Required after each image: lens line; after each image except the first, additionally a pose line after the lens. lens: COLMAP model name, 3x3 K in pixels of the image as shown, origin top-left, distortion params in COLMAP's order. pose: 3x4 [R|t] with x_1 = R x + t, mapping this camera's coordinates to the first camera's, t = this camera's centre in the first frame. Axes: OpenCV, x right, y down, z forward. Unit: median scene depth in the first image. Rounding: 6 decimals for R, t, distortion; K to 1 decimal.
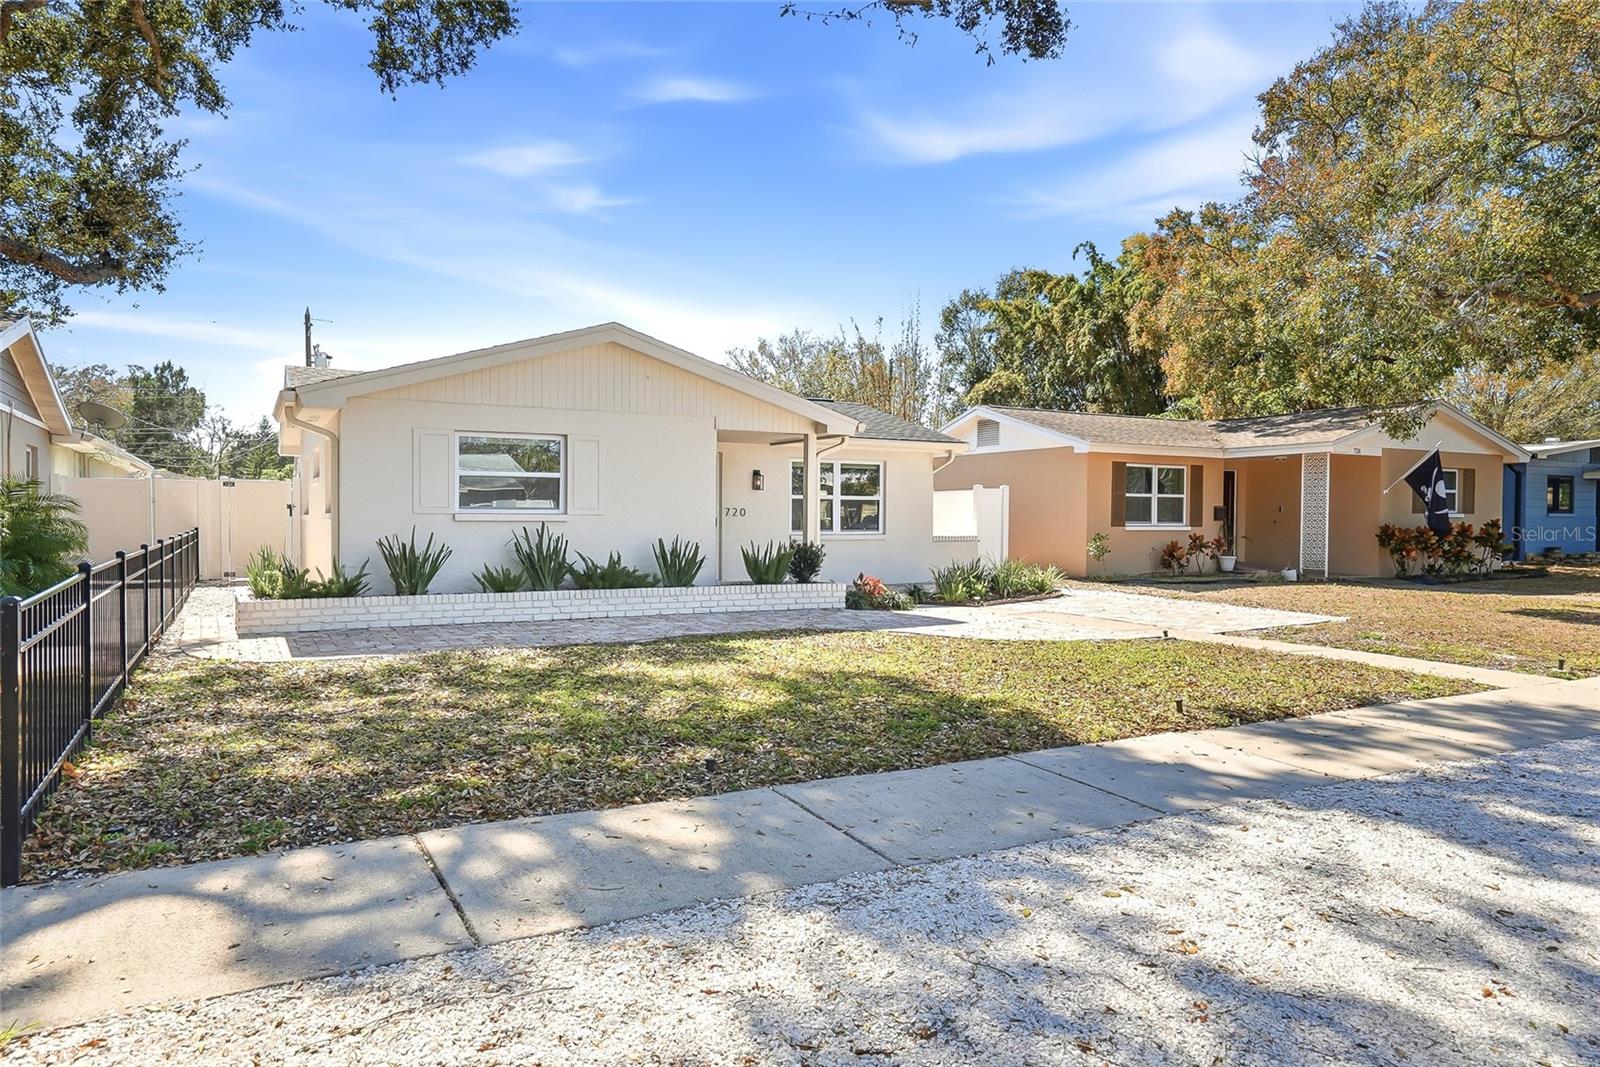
lens RADIAL K [[1012.3, 0, 800.0], [0, 1012.3, 533.5], [0, 0, 1]] dist [-0.000669, -0.000974]
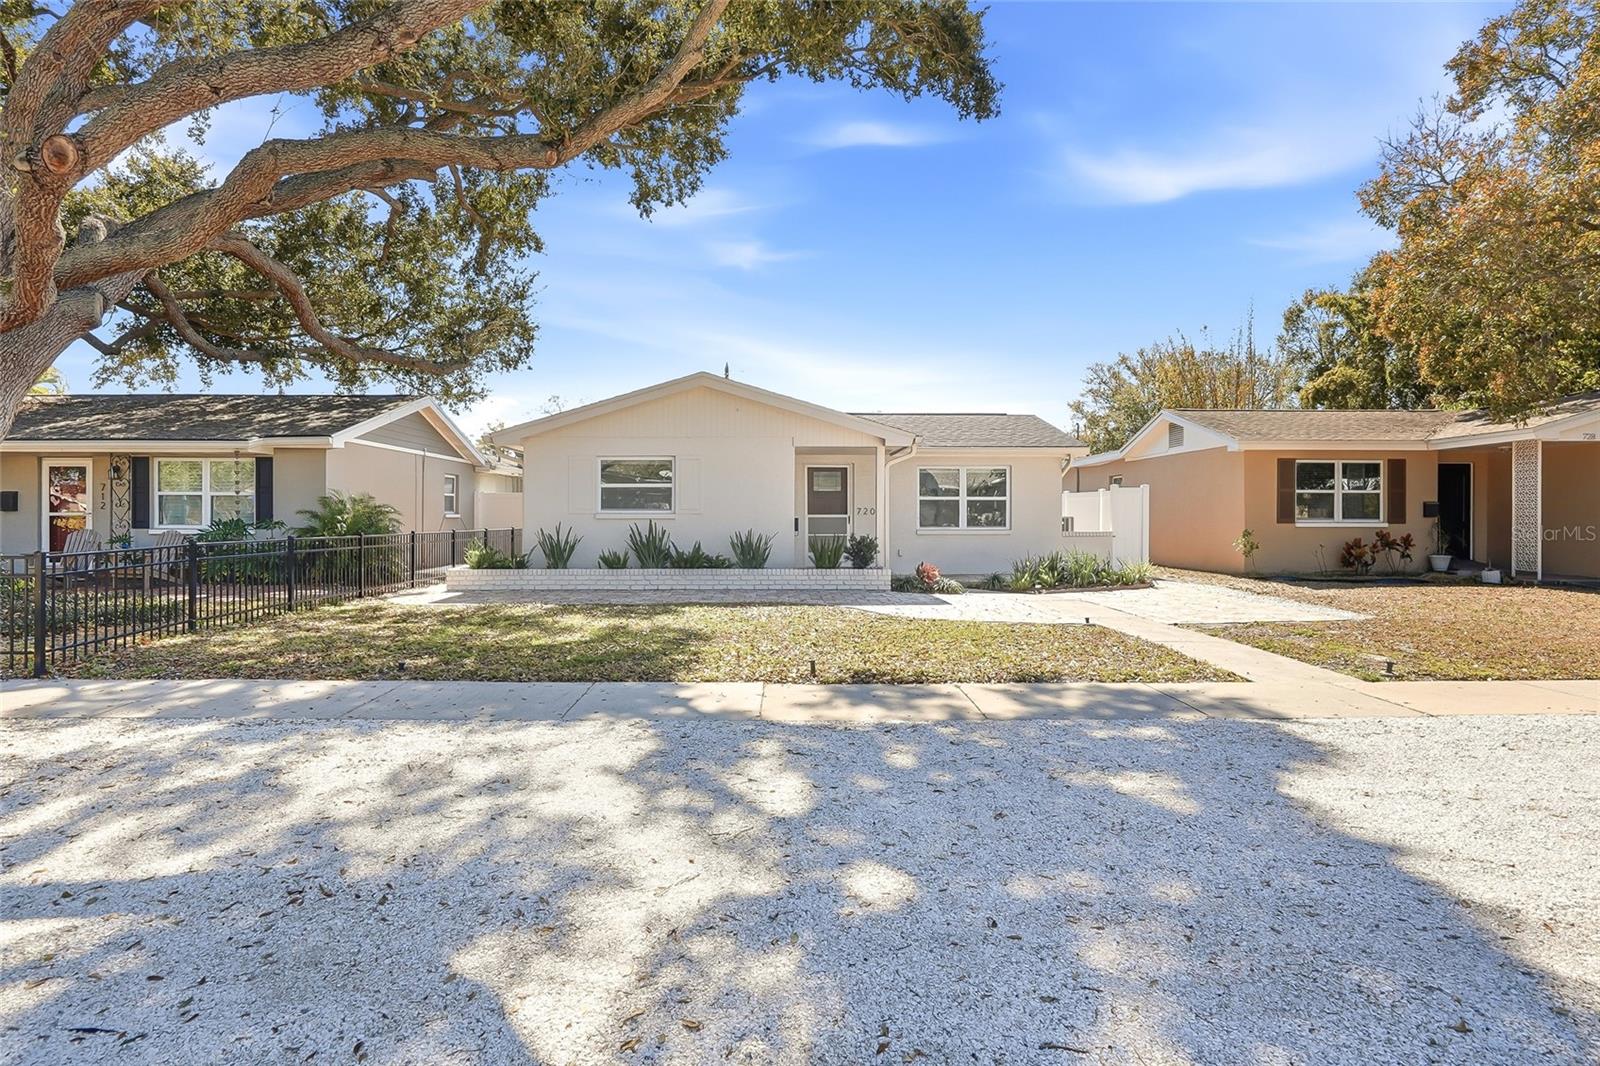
lens RADIAL K [[878.4, 0, 800.0], [0, 878.4, 533.0], [0, 0, 1]] dist [-0.024939, 0.000918]
pose [[0.882374, 0.002733, -0.470540, 0.337518], [-0.002668, 0.999996, 0.000805, 0.003553], [0.470541, 0.000545, 0.882378, 0.018212]]
